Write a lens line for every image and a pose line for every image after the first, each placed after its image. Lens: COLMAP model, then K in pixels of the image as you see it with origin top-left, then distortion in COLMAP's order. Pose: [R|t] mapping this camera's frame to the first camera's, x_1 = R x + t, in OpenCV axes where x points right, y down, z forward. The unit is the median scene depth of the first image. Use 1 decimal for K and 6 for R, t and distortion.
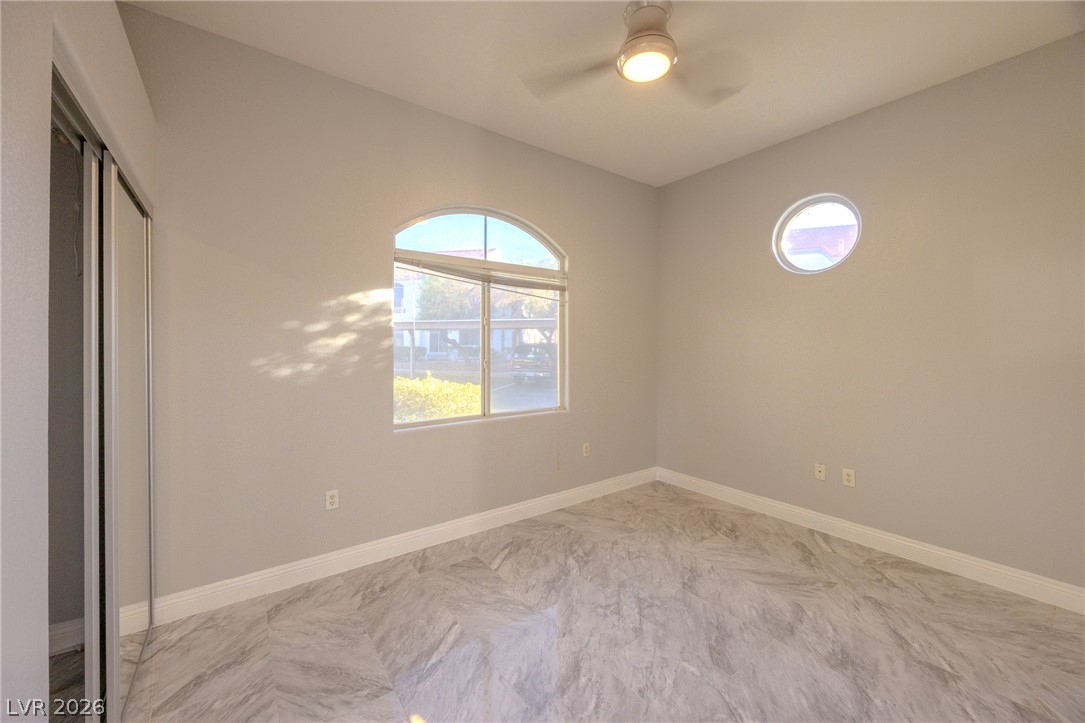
lens RADIAL K [[415.4, 0, 539.3], [0, 415.4, 347.0], [0, 0, 1]] dist [0.000085, -0.000034]
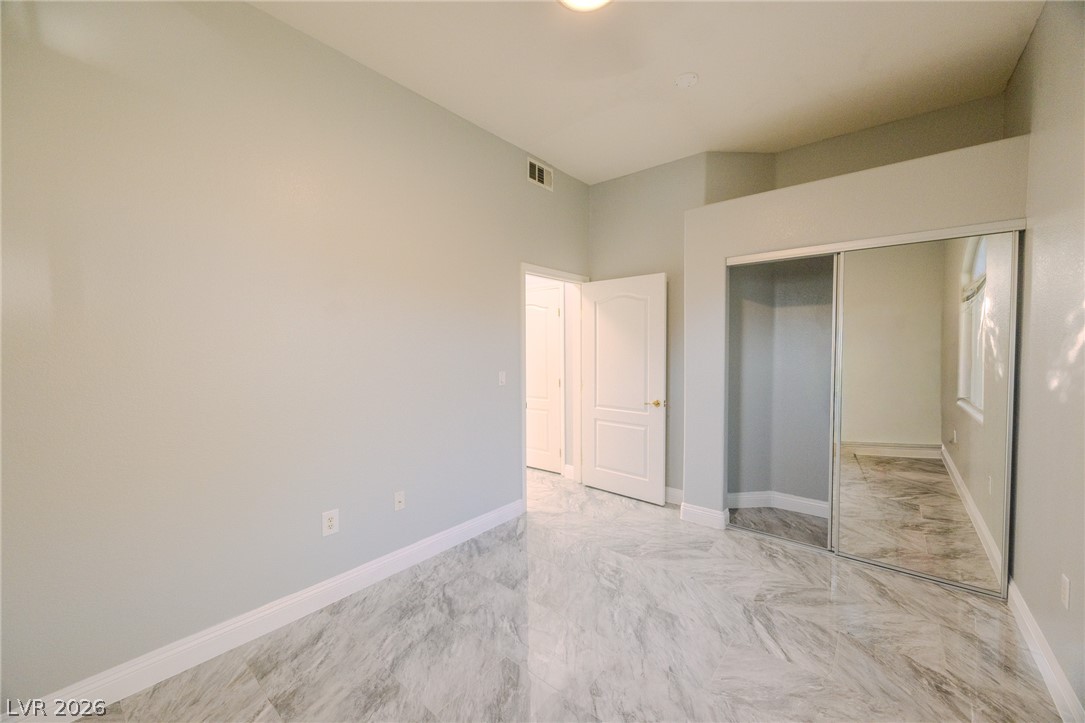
lens RADIAL K [[415.4, 0, 539.3], [0, 415.4, 347.0], [0, 0, 1]] dist [0.000085, -0.000034]
pose [[-0.971648, 0.006027, -0.236355, 0.604780], [0.005115, 0.999977, 0.004471, -0.020283], [0.236376, 0.003136, -0.971657, 1.992371]]
